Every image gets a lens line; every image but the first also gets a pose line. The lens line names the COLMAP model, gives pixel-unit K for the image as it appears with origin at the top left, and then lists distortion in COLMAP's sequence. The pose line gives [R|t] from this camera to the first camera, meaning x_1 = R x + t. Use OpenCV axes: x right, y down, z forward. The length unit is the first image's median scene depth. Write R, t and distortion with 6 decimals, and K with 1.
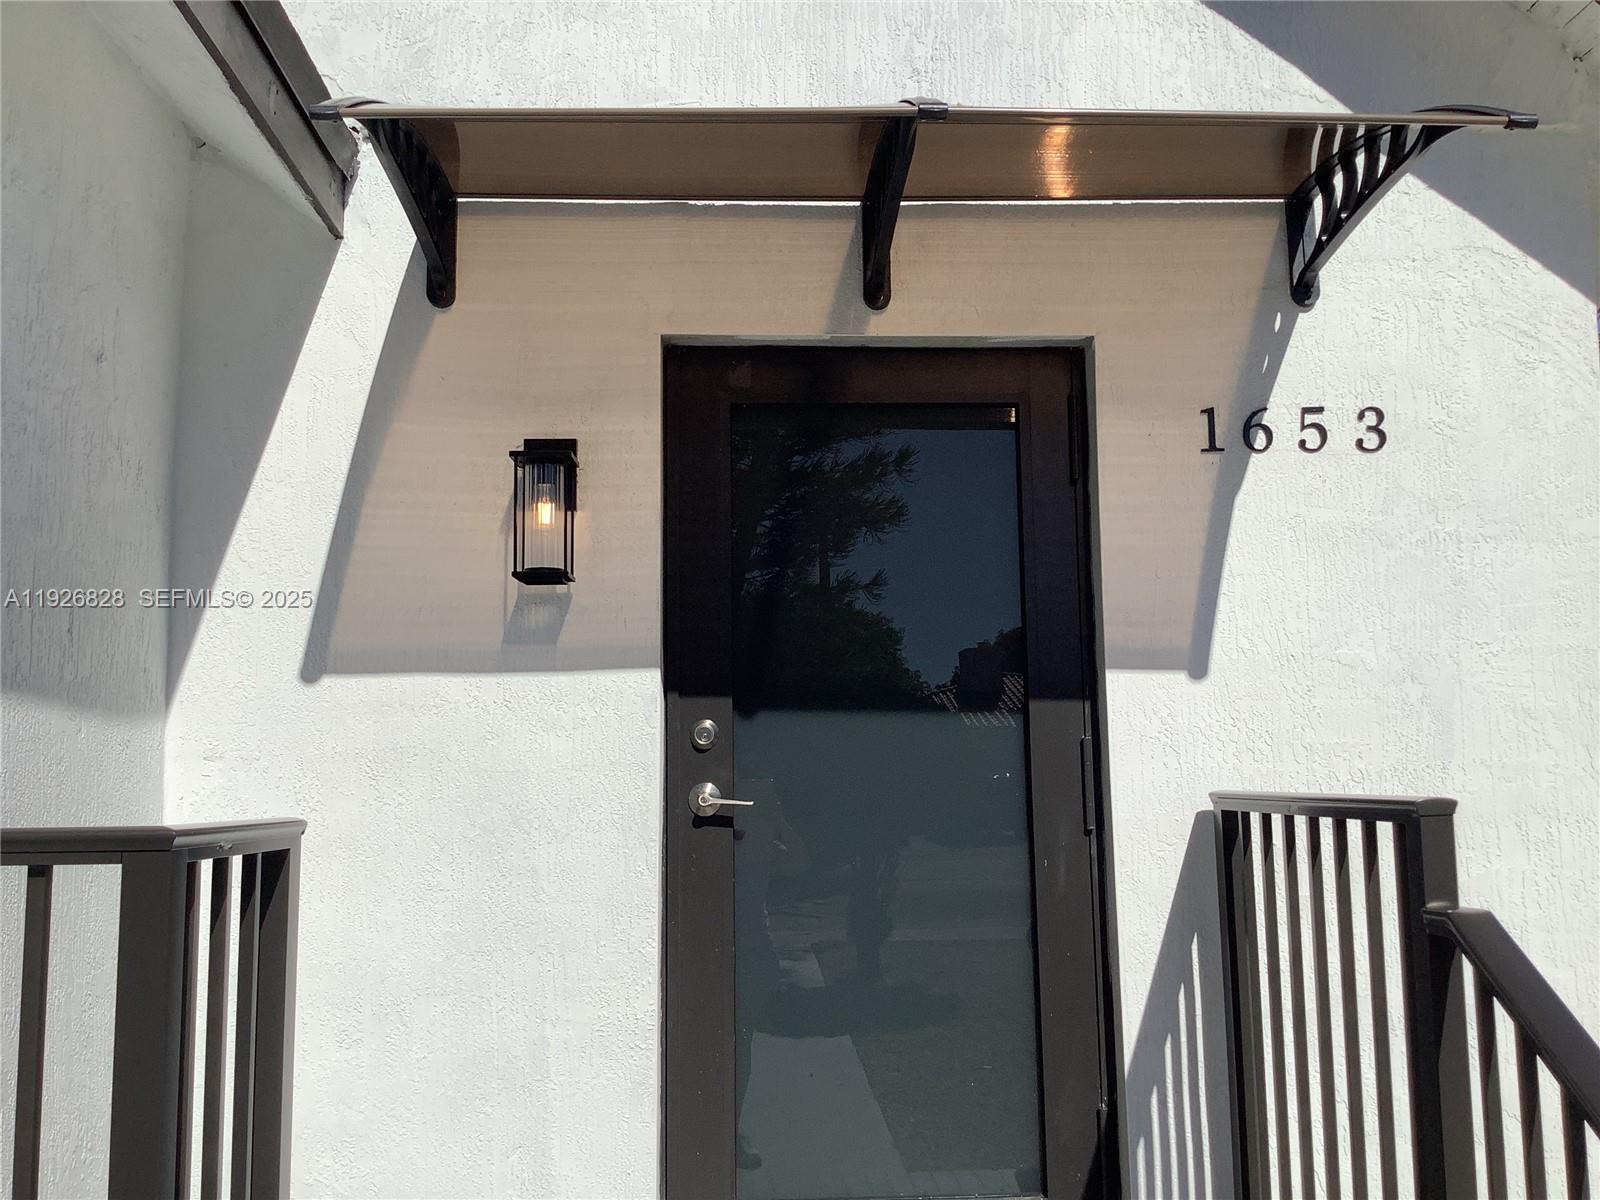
lens RADIAL K [[1458.6, 0, 794.0], [0, 1458.6, 607.4], [0, 0, 1]] dist [0.043294, 0.000000]
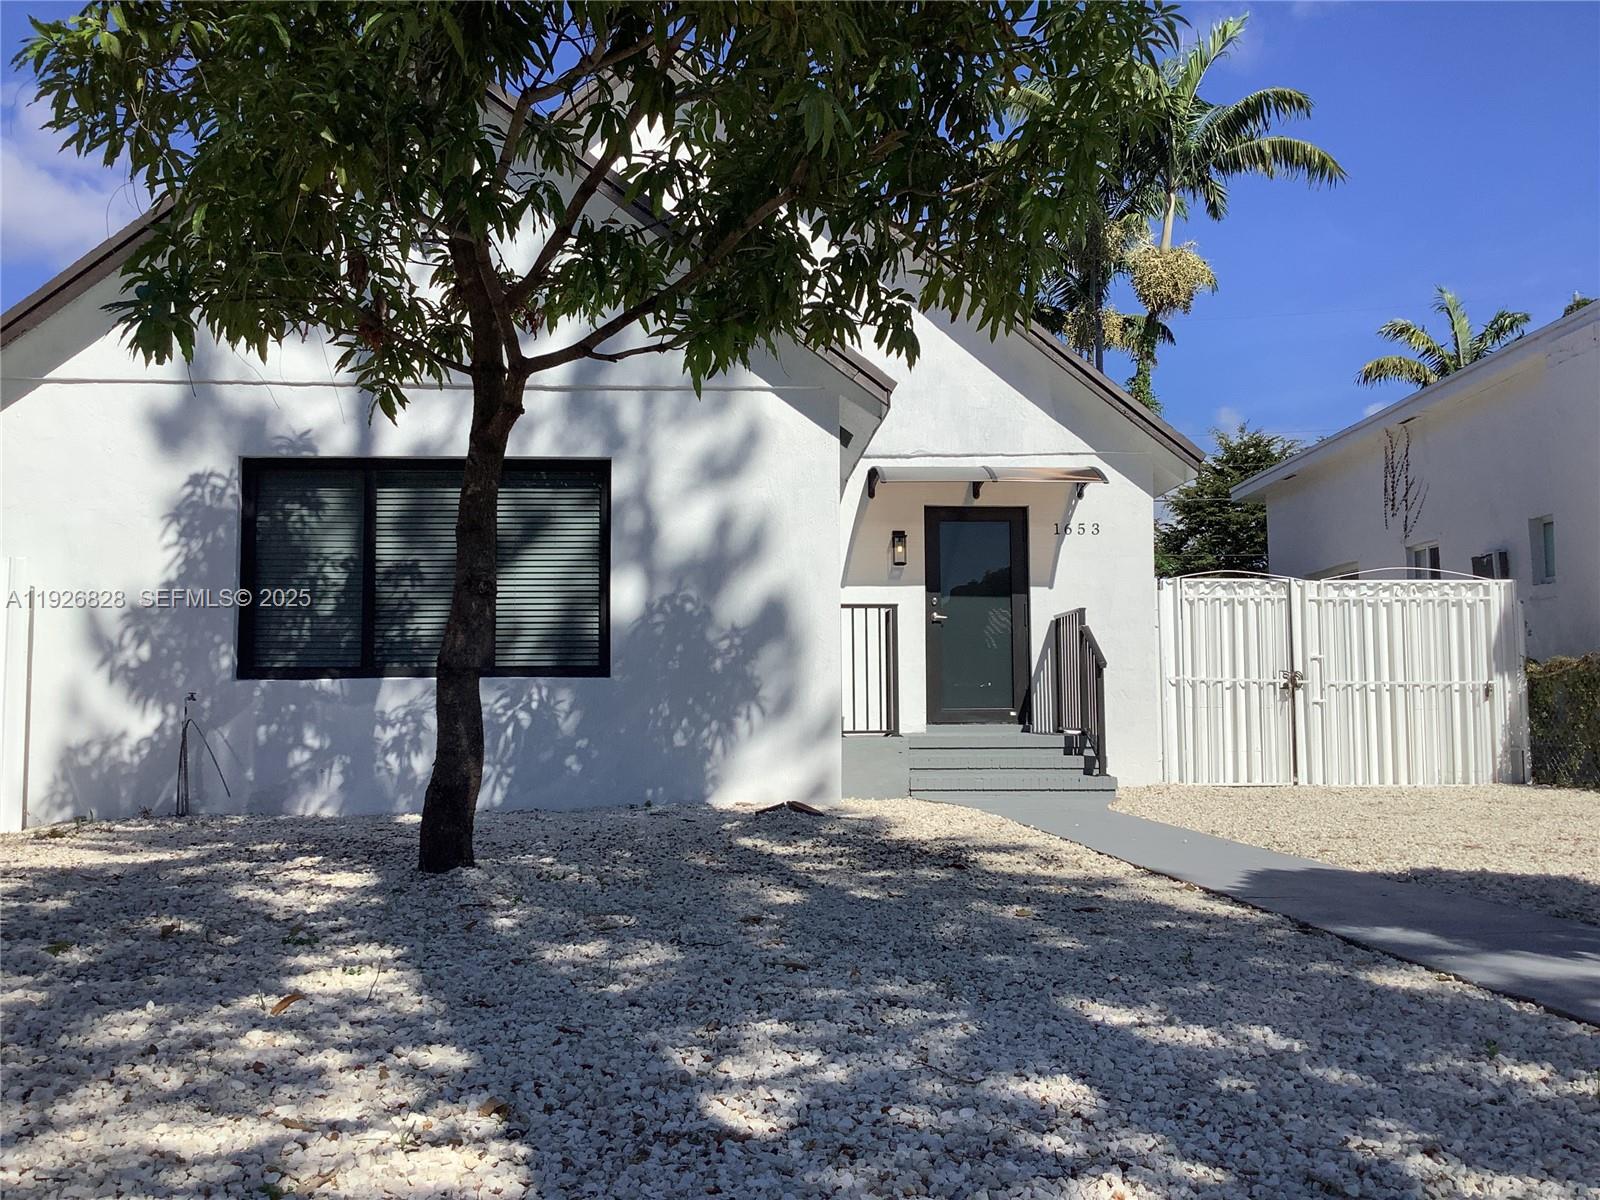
lens RADIAL K [[1458.6, 0, 789.2], [0, 1458.6, 597.9], [0, 0, 1]] dist [0.043294, 0.000000]
pose [[0.999933, 0.007920, 0.008448, -0.513415], [-0.008218, 0.999324, 0.035842, -0.069100], [-0.008158, -0.035909, 0.999322, -3.184272]]
